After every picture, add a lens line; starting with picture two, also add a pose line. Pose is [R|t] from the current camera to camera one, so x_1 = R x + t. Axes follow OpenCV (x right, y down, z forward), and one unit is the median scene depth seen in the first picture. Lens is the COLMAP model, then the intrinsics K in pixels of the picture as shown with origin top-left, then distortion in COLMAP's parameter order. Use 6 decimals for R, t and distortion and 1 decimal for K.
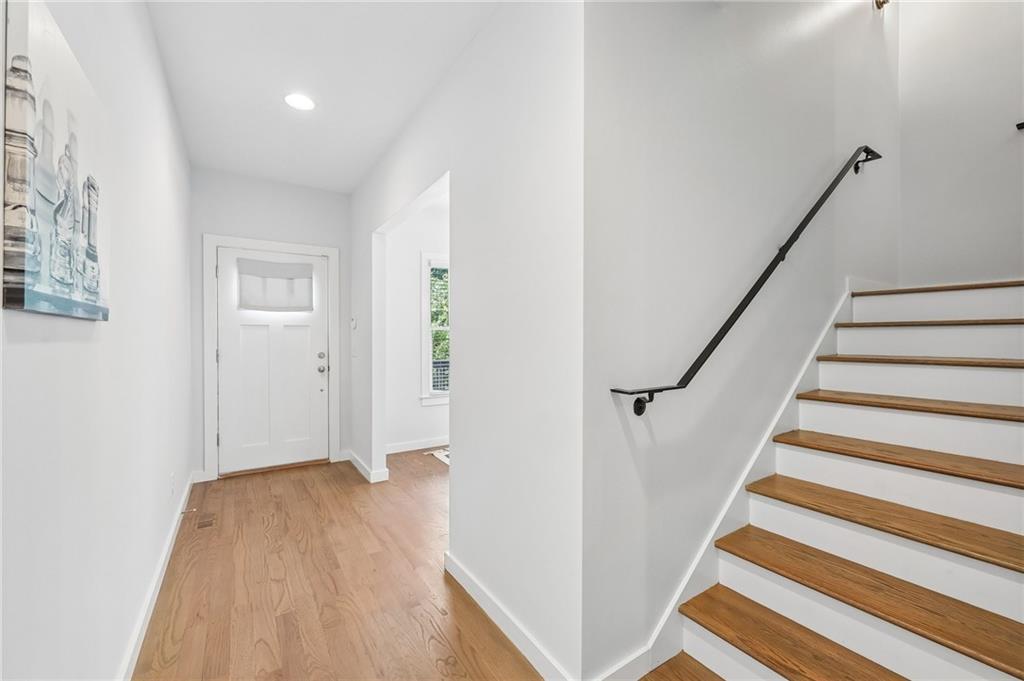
lens RADIAL K [[413.7, 0, 514.1], [0, 413.7, 335.9], [0, 0, 1]] dist [-0.000836, 0.000573]
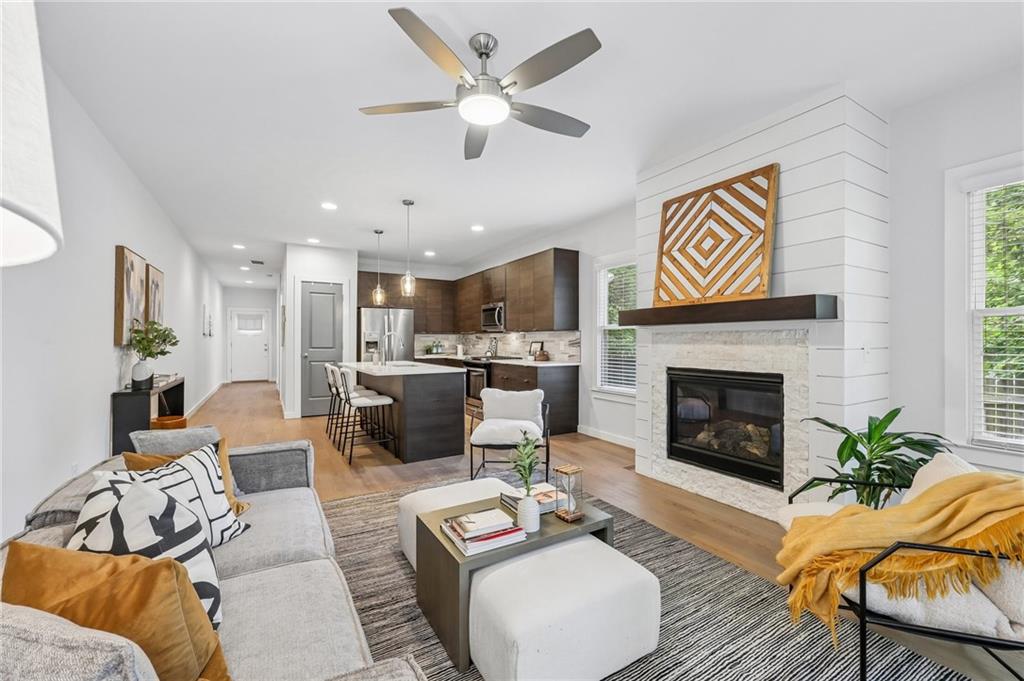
lens RADIAL K [[413.7, 0, 514.8], [0, 413.7, 339.3], [0, 0, 1]] dist [-0.000836, 0.000573]
pose [[0.999343, 0.000034, -0.036238, 1.547194], [-0.000310, 0.999971, -0.007610, 0.030904], [0.036236, 0.007616, 0.999314, -2.059578]]
